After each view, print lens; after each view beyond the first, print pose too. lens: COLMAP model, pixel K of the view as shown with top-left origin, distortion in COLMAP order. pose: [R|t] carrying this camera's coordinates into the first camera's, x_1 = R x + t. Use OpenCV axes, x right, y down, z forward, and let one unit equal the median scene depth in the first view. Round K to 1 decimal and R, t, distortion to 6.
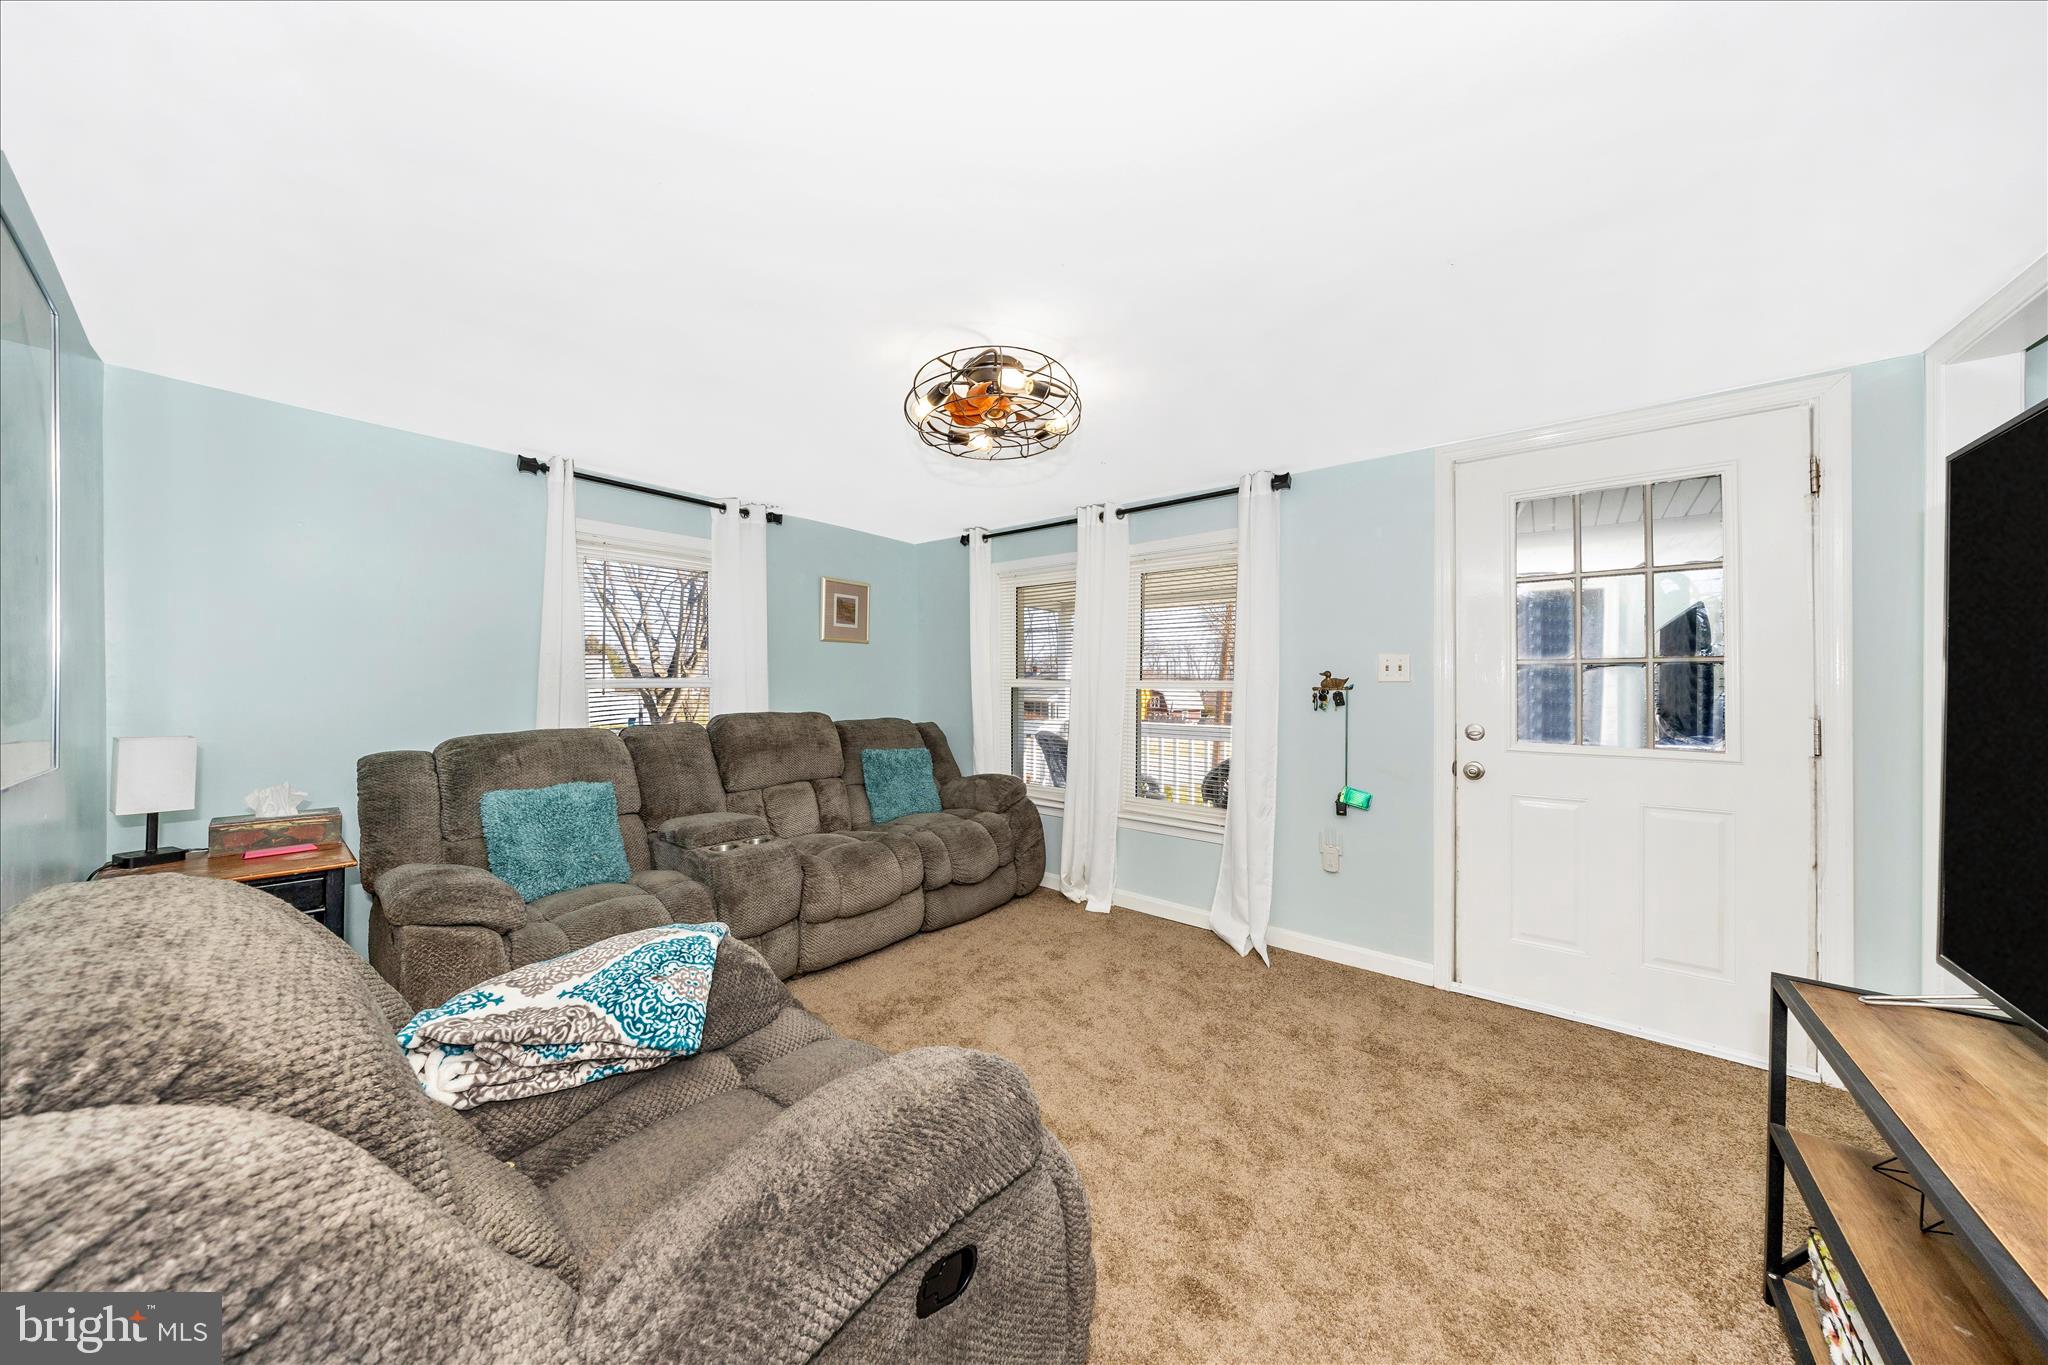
lens RADIAL K [[646.2, 0, 975.9], [0, 646.2, 679.6], [0, 0, 1]] dist [-0.006813, -0.000580]
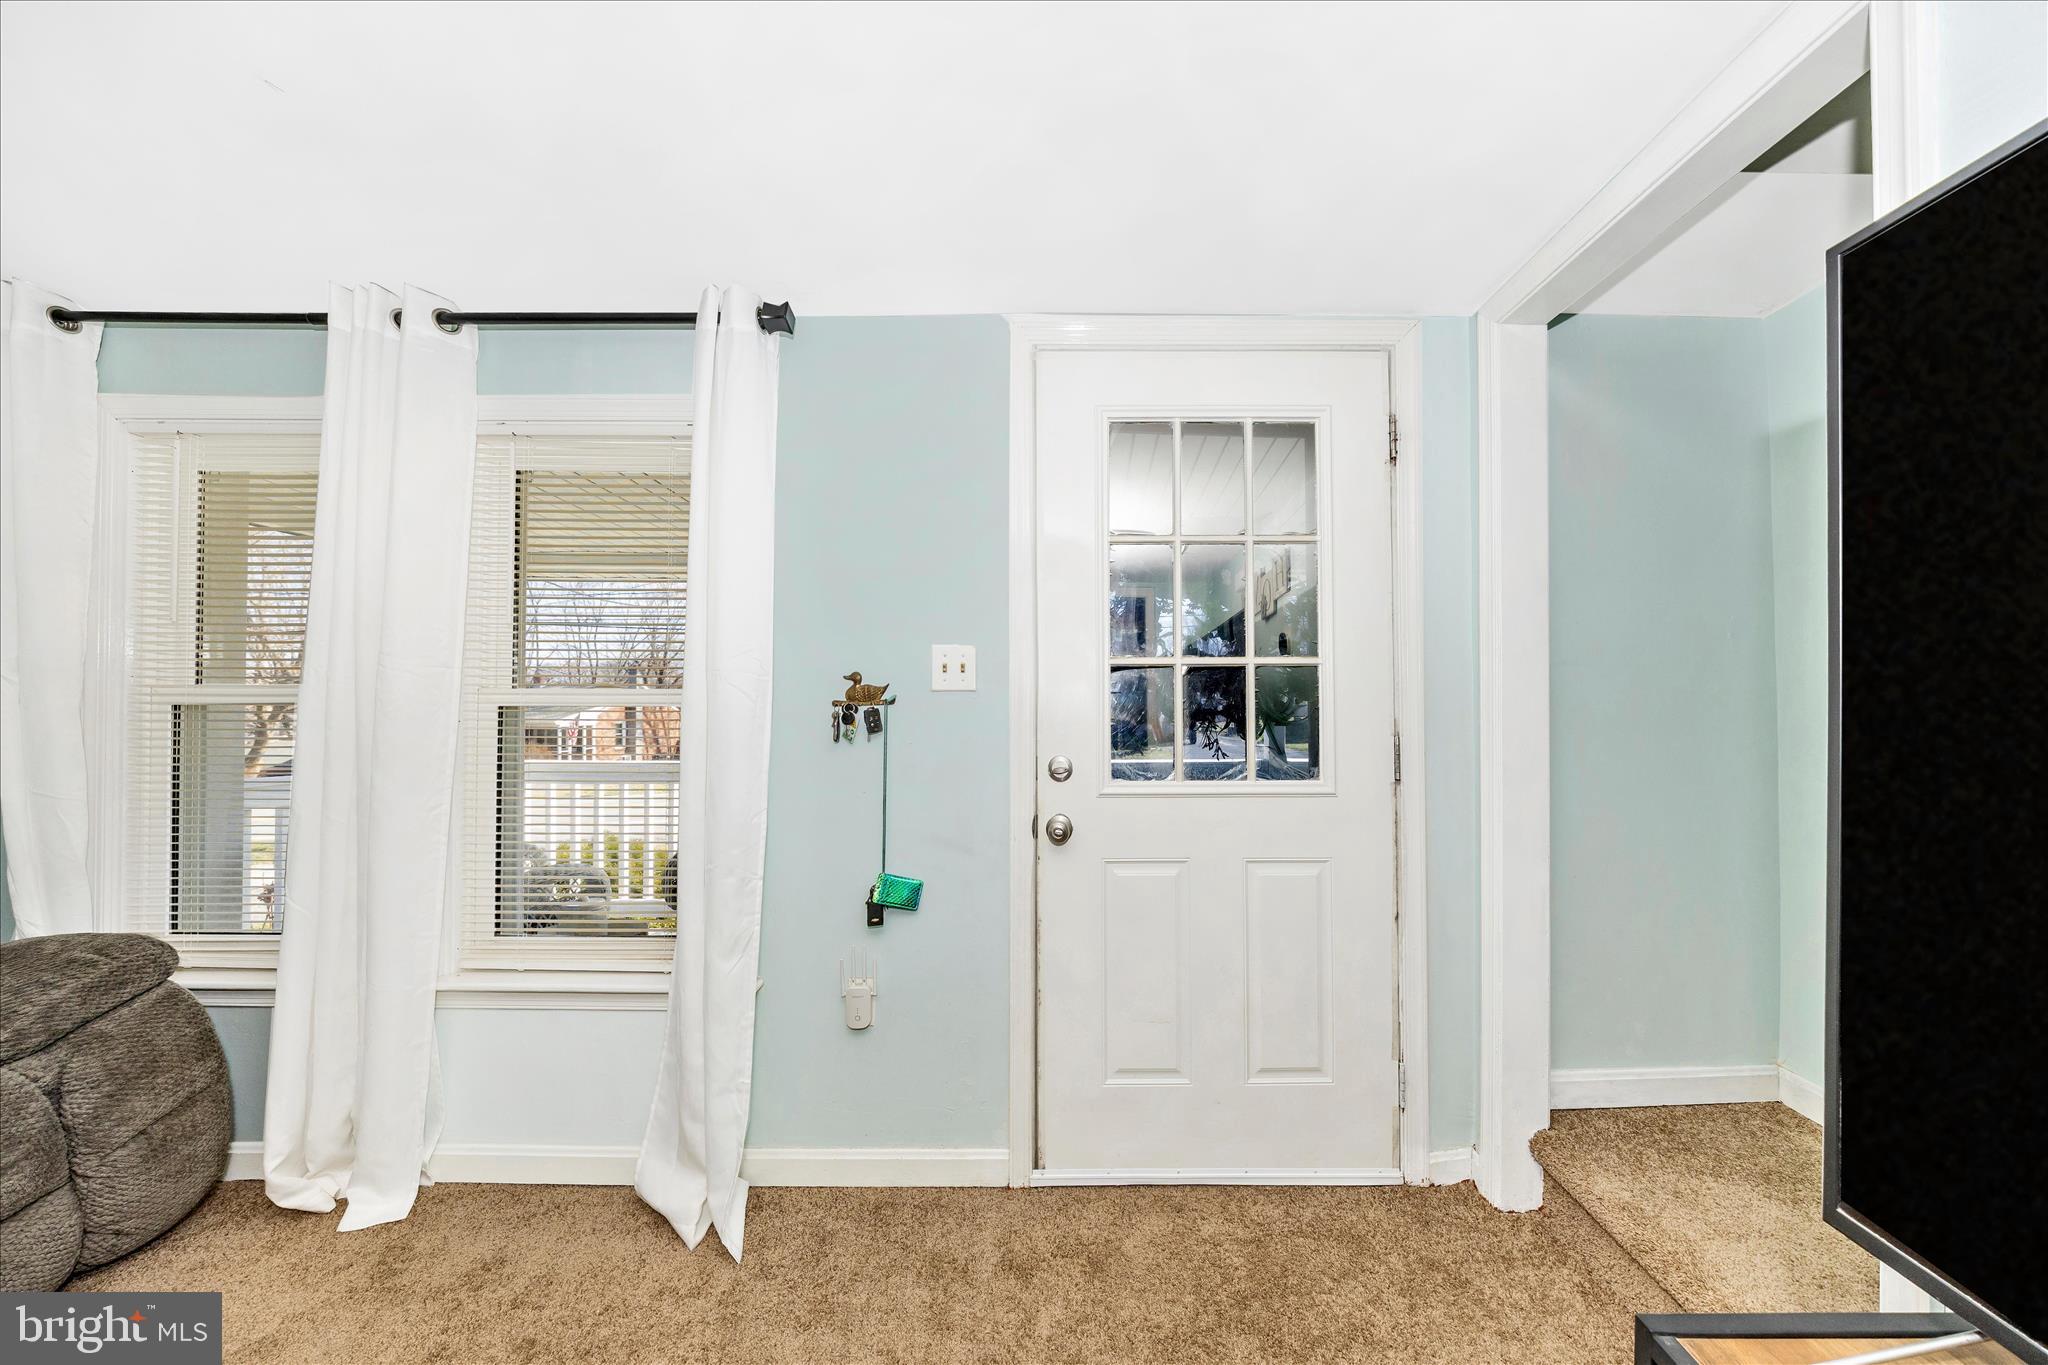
lens RADIAL K [[646.2, 0, 1042.0], [0, 646.2, 687.3], [0, 0, 1]] dist [-0.006813, -0.000580]
pose [[0.773287, 0.008024, 0.634005, 0.317215], [-0.000756, 0.999931, -0.011734, 0.006575], [-0.634055, 0.008594, 0.773240, 0.463148]]
